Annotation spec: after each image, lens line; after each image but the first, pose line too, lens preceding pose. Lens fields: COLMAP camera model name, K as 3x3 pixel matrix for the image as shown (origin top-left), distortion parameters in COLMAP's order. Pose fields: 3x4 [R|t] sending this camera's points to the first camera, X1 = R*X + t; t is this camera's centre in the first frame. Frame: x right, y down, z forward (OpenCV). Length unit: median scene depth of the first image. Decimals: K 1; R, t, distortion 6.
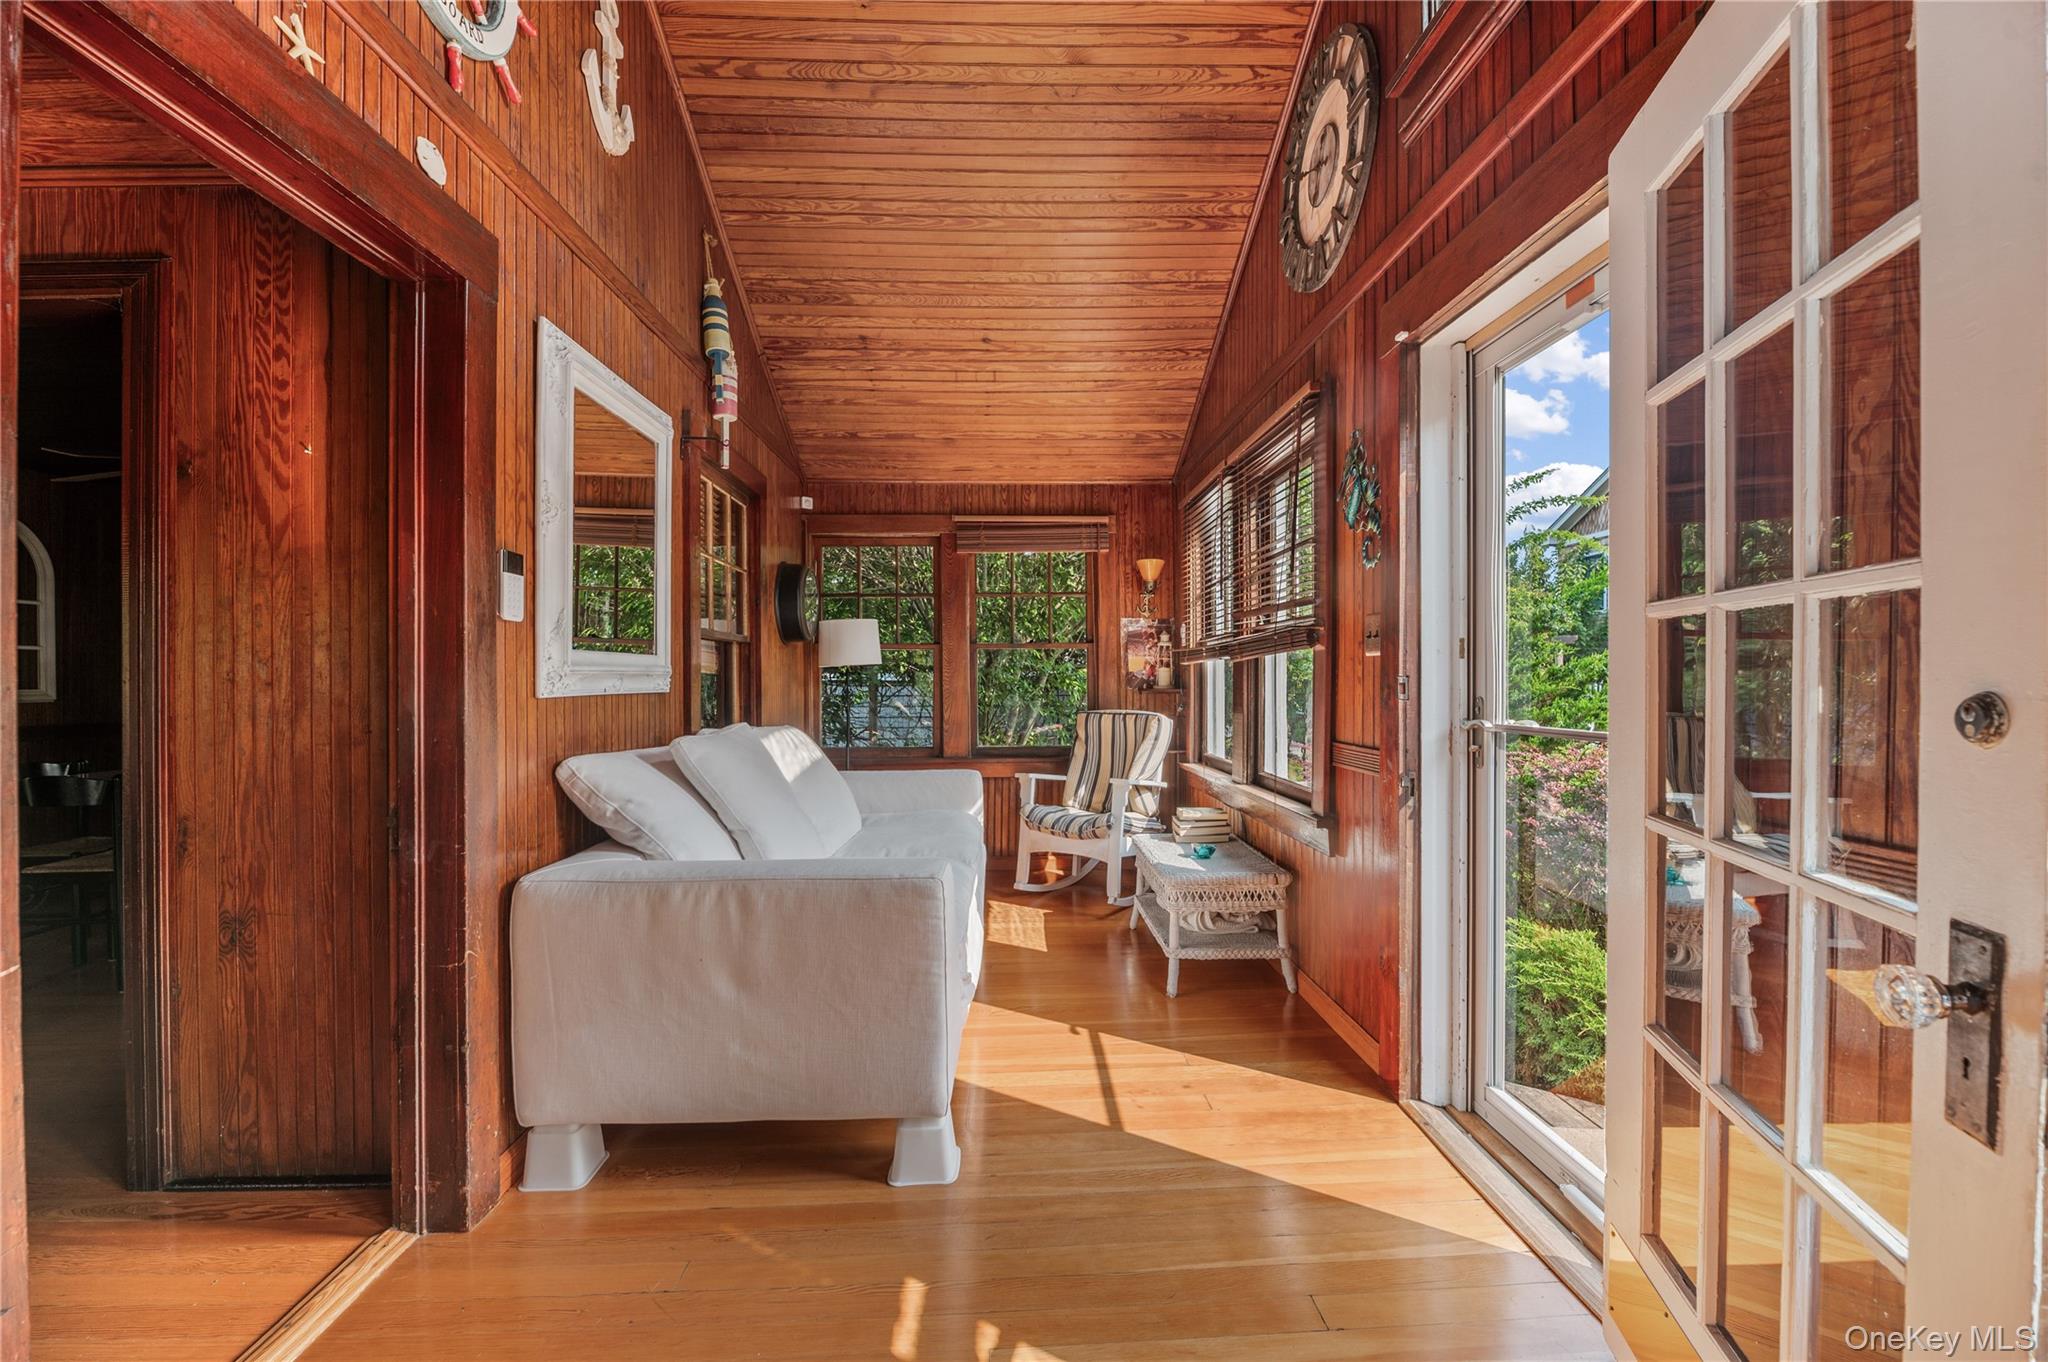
lens RADIAL K [[830.4, 0, 1023.0], [0, 830.4, 681.9], [0, 0, 1]] dist [-0.004175, -0.000967]
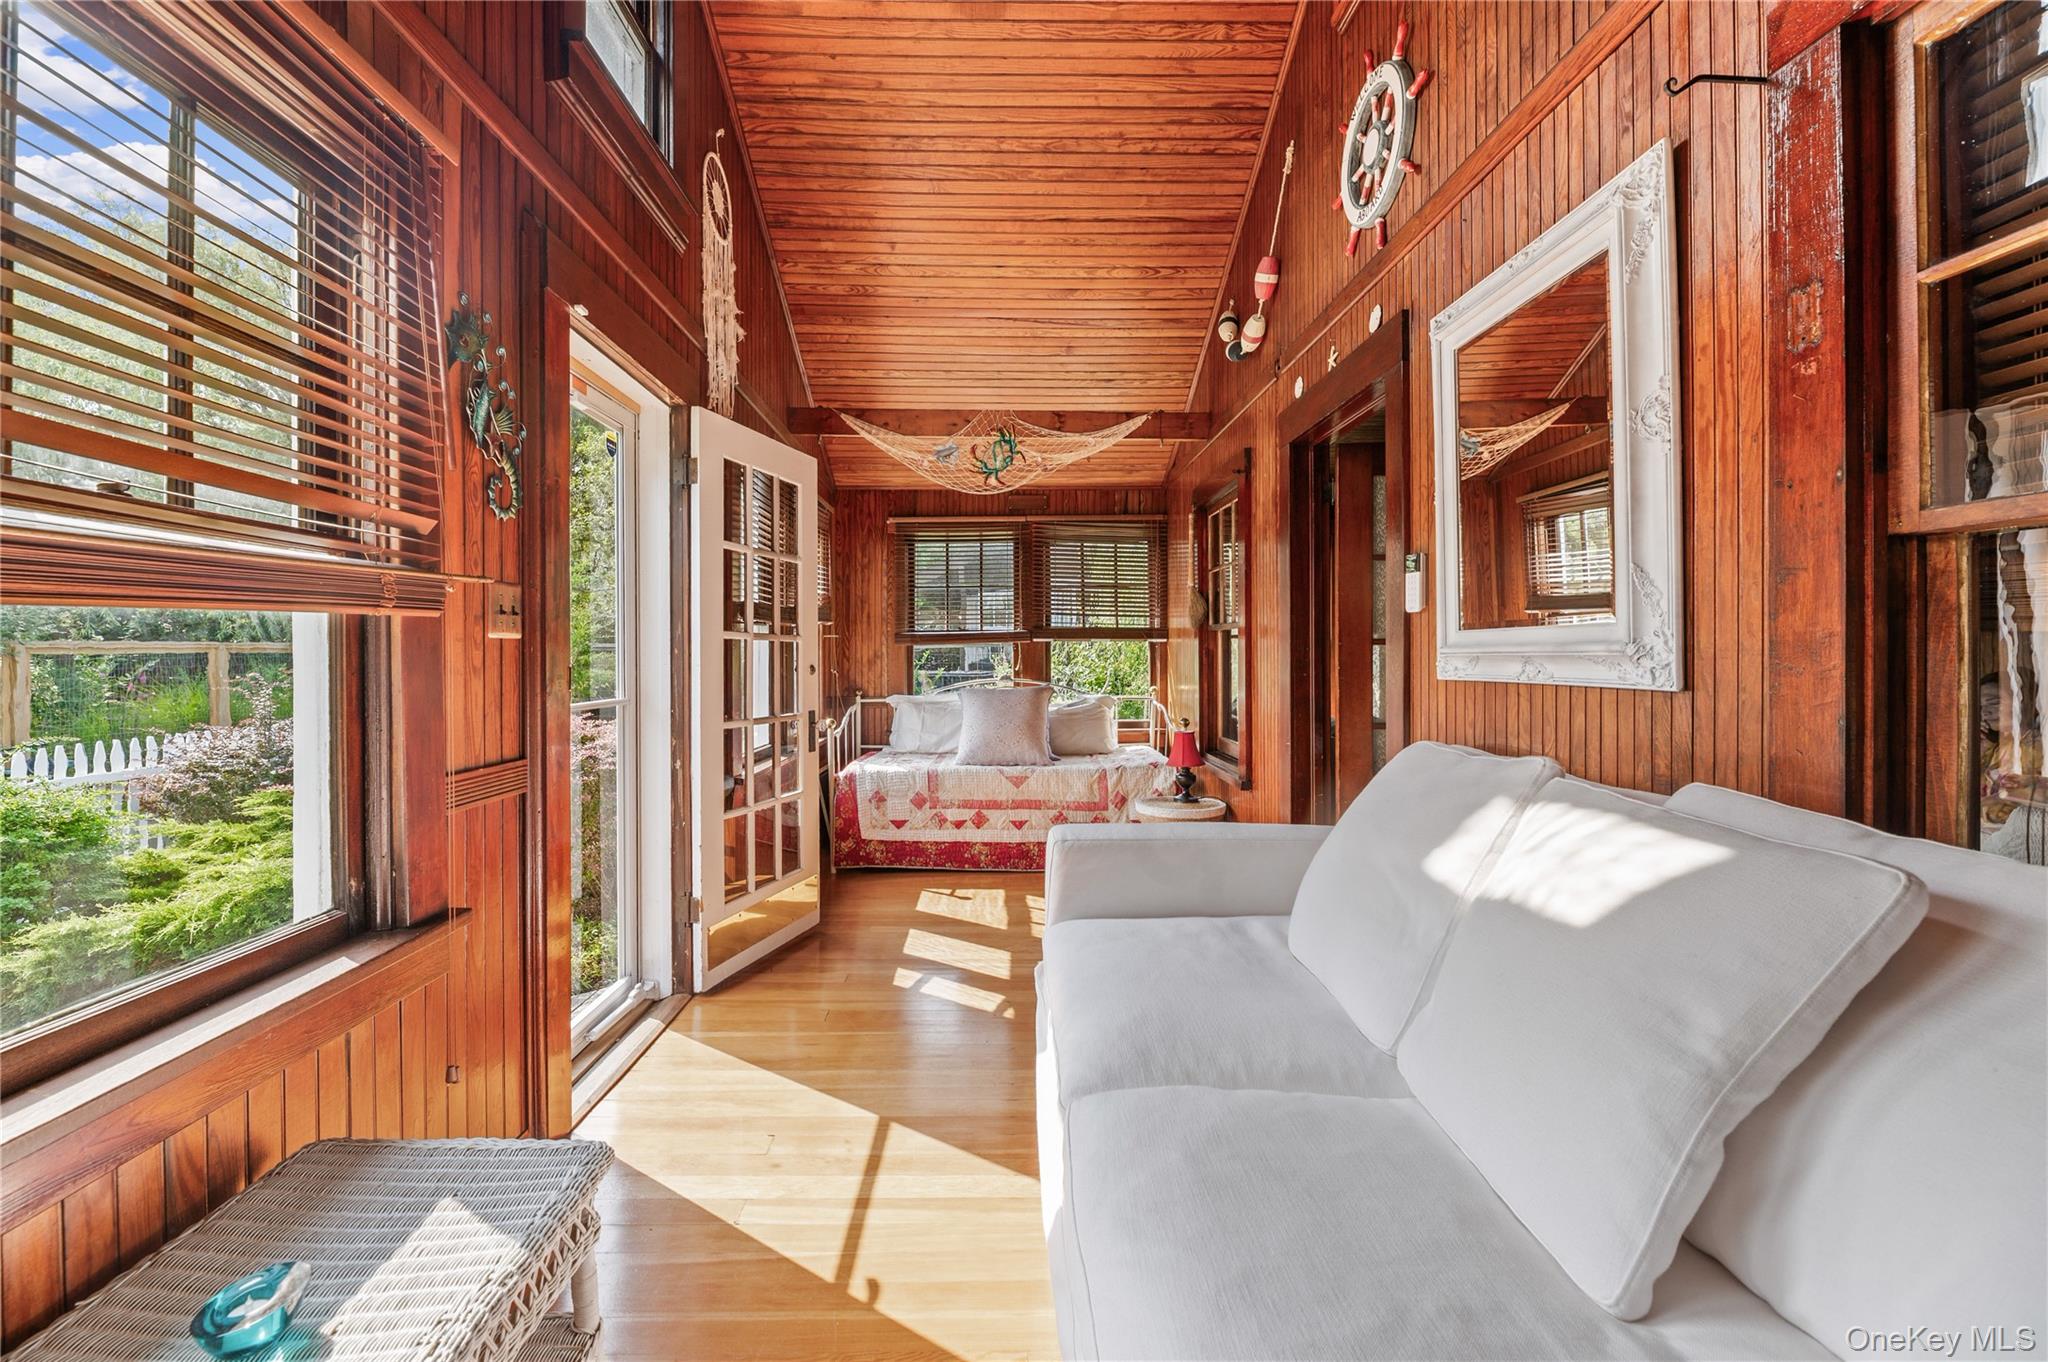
lens RADIAL K [[830.4, 0, 1016.6], [0, 830.4, 668.3], [0, 0, 1]] dist [-0.004175, -0.000967]
pose [[-0.999960, 0.005836, 0.006740, -0.052385], [0.005917, 0.999910, 0.012055, -0.011976], [-0.006669, 0.012095, -0.999905, 1.926038]]
